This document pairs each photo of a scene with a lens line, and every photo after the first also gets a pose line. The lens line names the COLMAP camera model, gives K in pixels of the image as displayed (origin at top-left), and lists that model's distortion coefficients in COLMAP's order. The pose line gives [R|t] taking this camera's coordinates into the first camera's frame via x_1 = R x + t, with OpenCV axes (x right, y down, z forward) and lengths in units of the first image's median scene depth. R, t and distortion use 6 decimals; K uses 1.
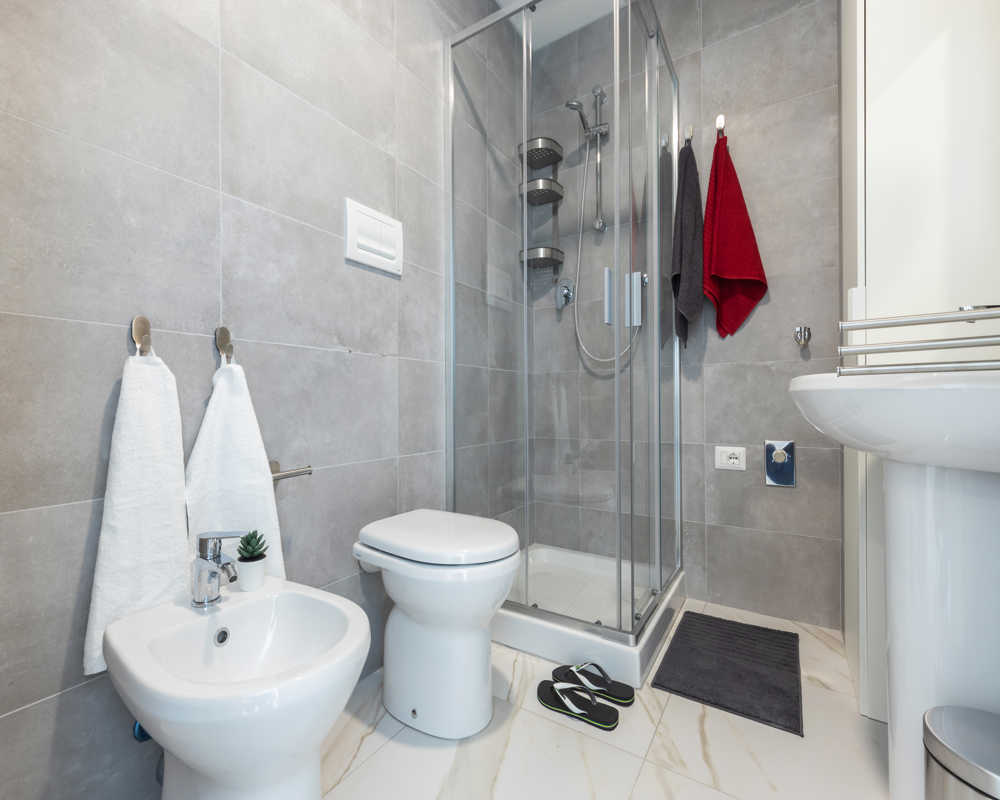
lens RADIAL K [[439.0, 0, 496.6], [0, 439.0, 402.5], [0, 0, 1]] dist [0.001538, -0.000036]
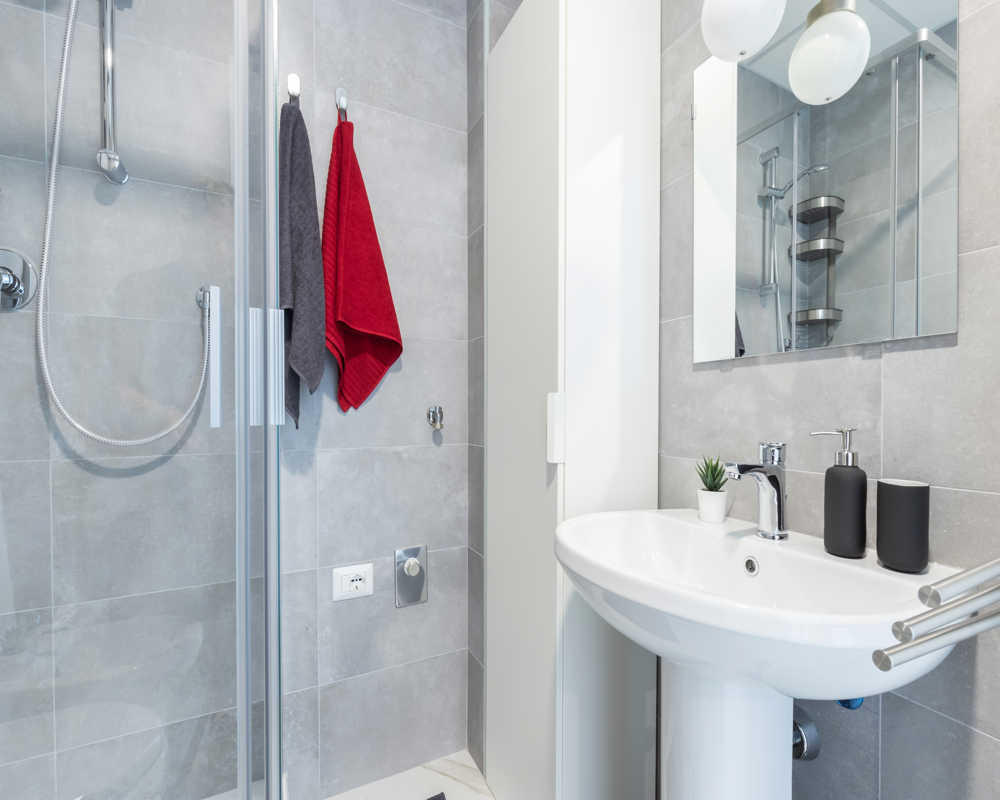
lens RADIAL K [[456.4, 0, 501.0], [0, 456.4, 414.7], [0, 0, 1]] dist [-0.000044, -0.000529]
pose [[0.510788, -0.002750, 0.859702, 0.022643], [0.001986, 0.999996, 0.002019, -0.146969], [-0.859704, 0.000676, 0.510792, 0.429479]]
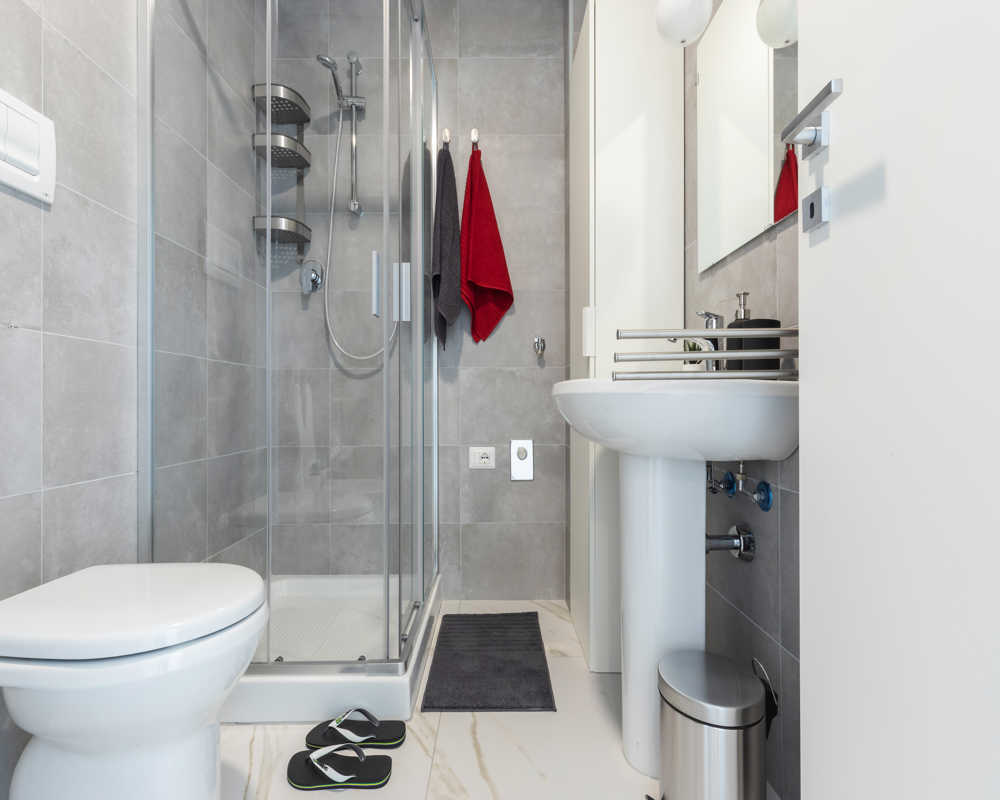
lens RADIAL K [[448.2, 0, 495.9], [0, 448.2, 402.2], [0, 0, 1]] dist [0.001874, -0.000151]
pose [[0.839891, 0.005354, 0.542728, -0.022567], [-0.002249, 0.999977, -0.006386, 0.000556], [-0.542750, 0.004143, 0.839884, 0.084770]]
